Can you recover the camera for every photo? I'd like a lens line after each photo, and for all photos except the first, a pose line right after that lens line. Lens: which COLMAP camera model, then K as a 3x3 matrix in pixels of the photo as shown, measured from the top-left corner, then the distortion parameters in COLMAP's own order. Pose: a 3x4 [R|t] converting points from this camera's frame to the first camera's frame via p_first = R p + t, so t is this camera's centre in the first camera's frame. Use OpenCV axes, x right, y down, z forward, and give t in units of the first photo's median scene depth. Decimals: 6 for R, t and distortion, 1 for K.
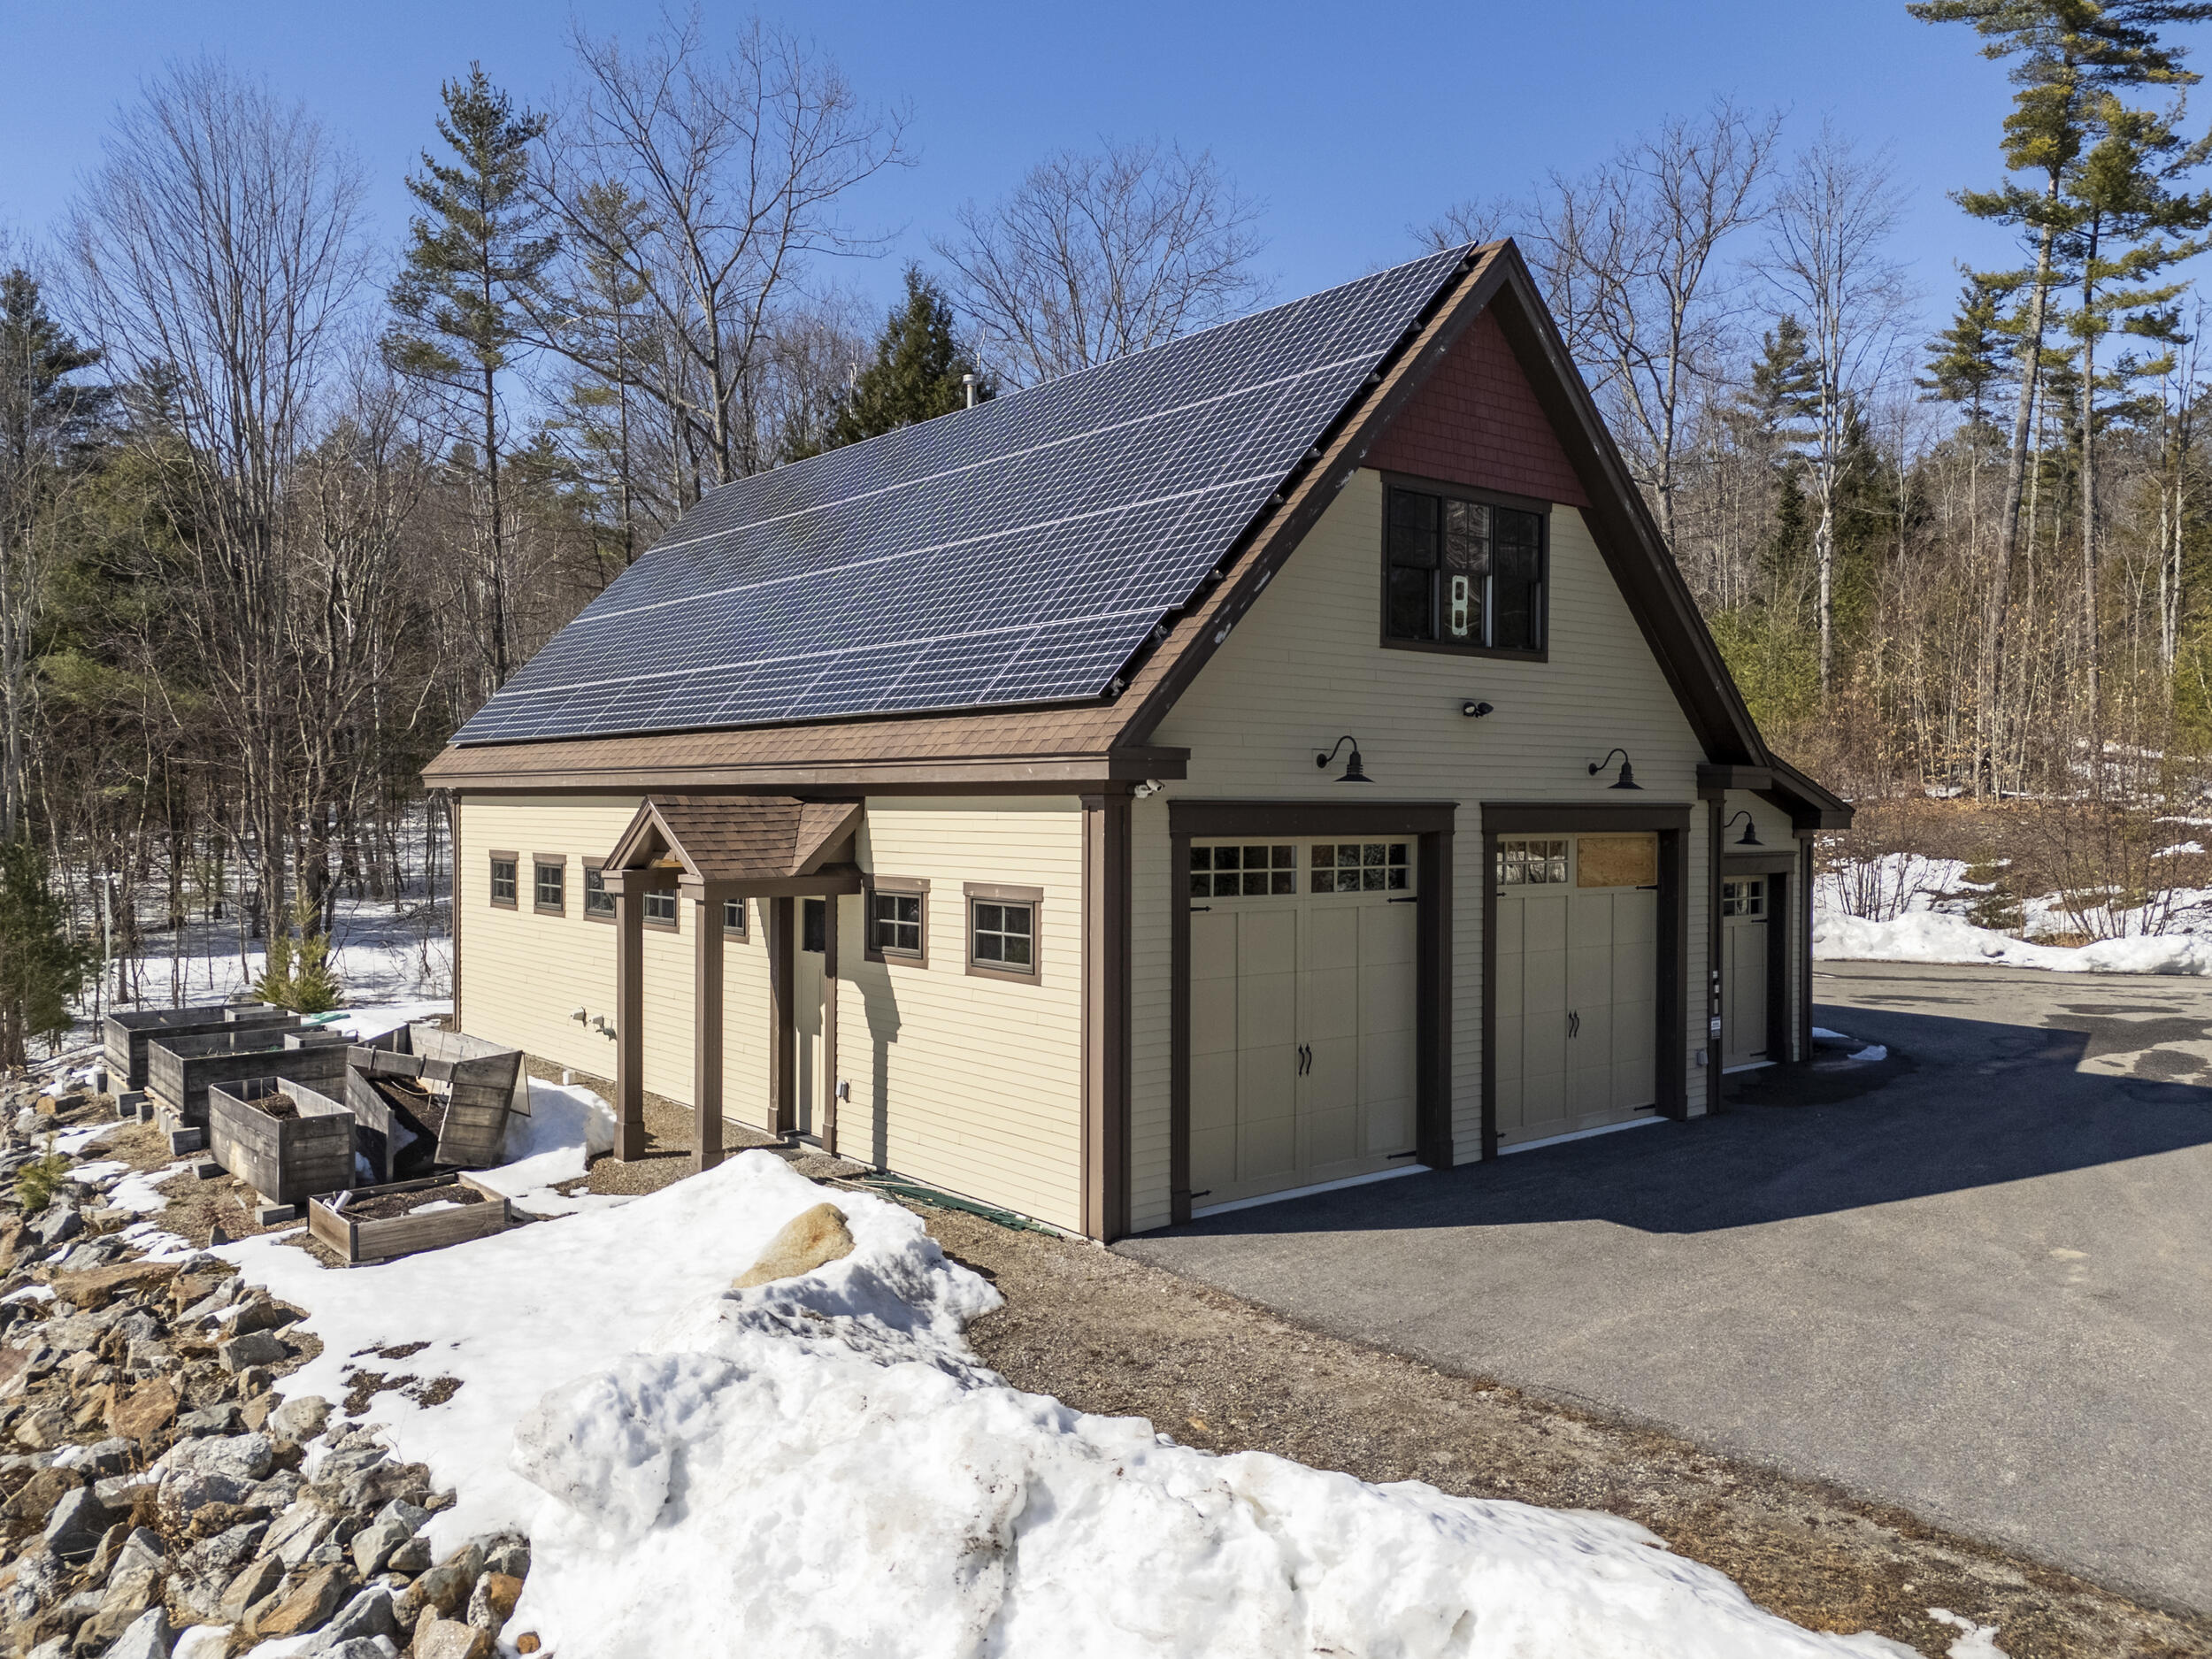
lens RADIAL K [[1632.2, 0, 1106.0], [0, 1632.2, 829.5], [0, 0, 1]] dist [0.085967, -0.078113]
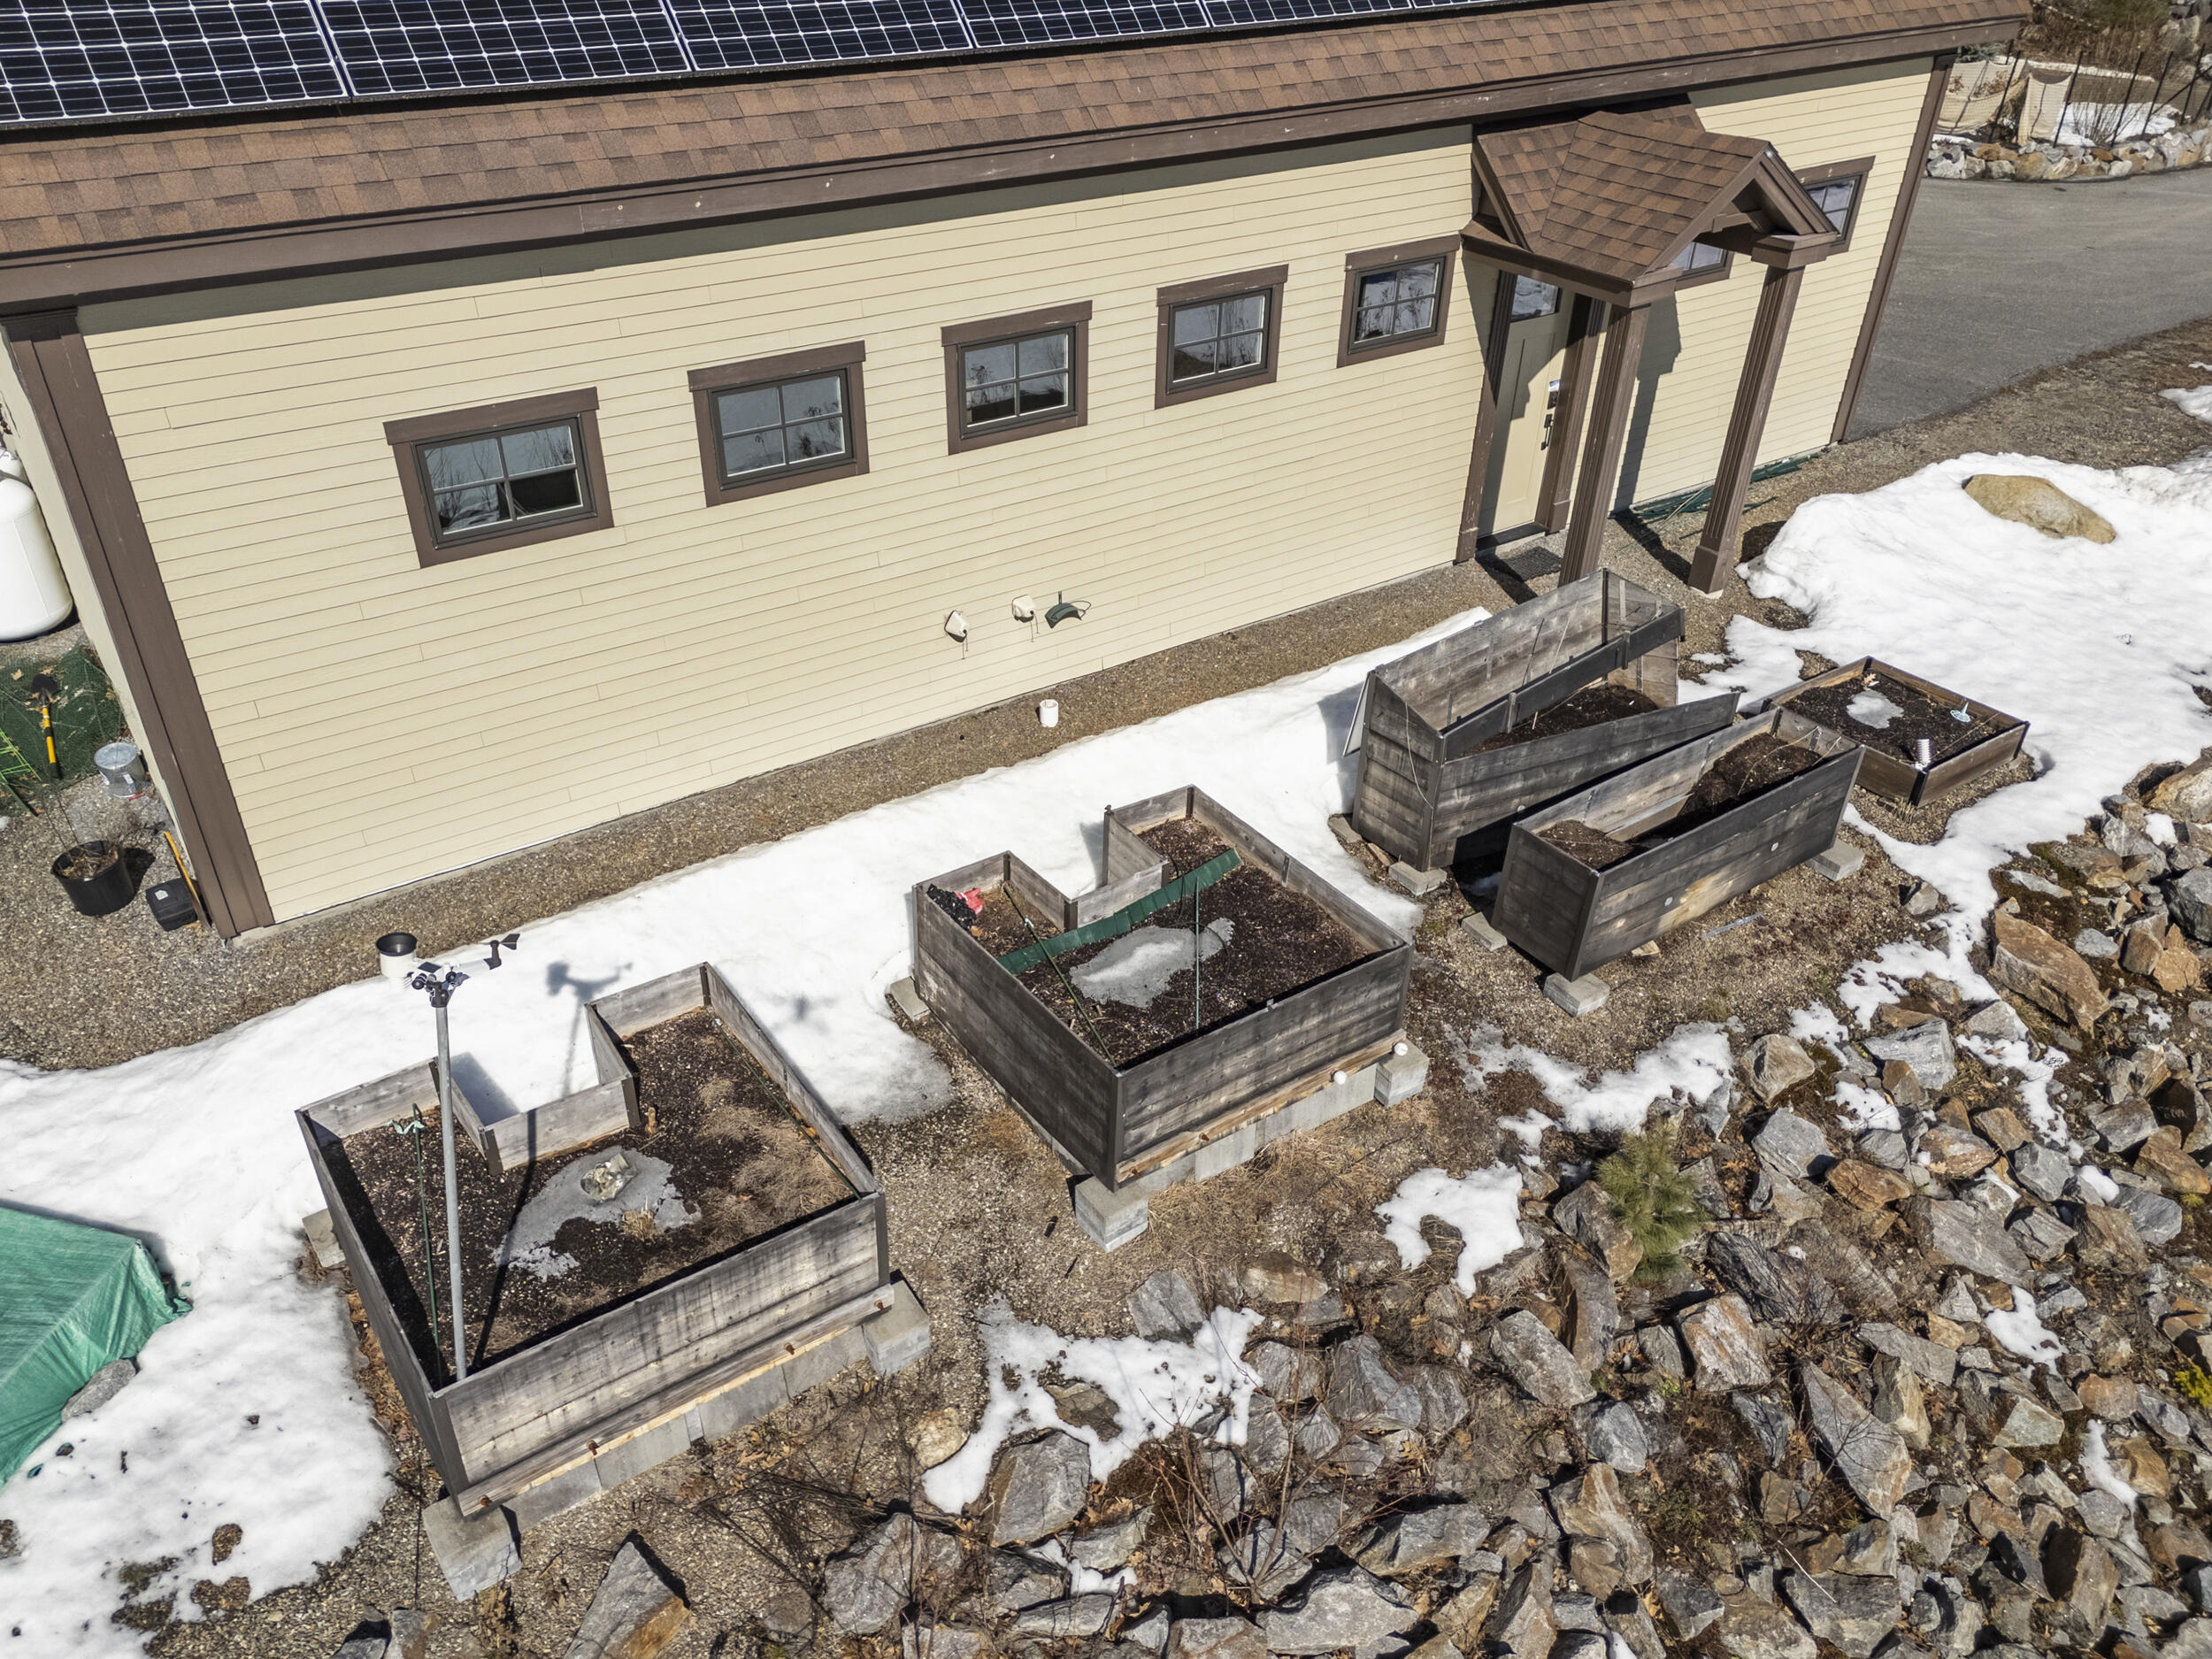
lens RADIAL K [[1604.3, 0, 1101.4], [0, 1604.3, 864.2], [0, 0, 1]] dist [0.107546, -0.099039]
pose [[0.081309, -0.560586, 0.824095, -1.064830], [0.003546, 0.826990, 0.562205, -0.164641], [-0.996683, -0.042790, 0.069230, 1.207524]]
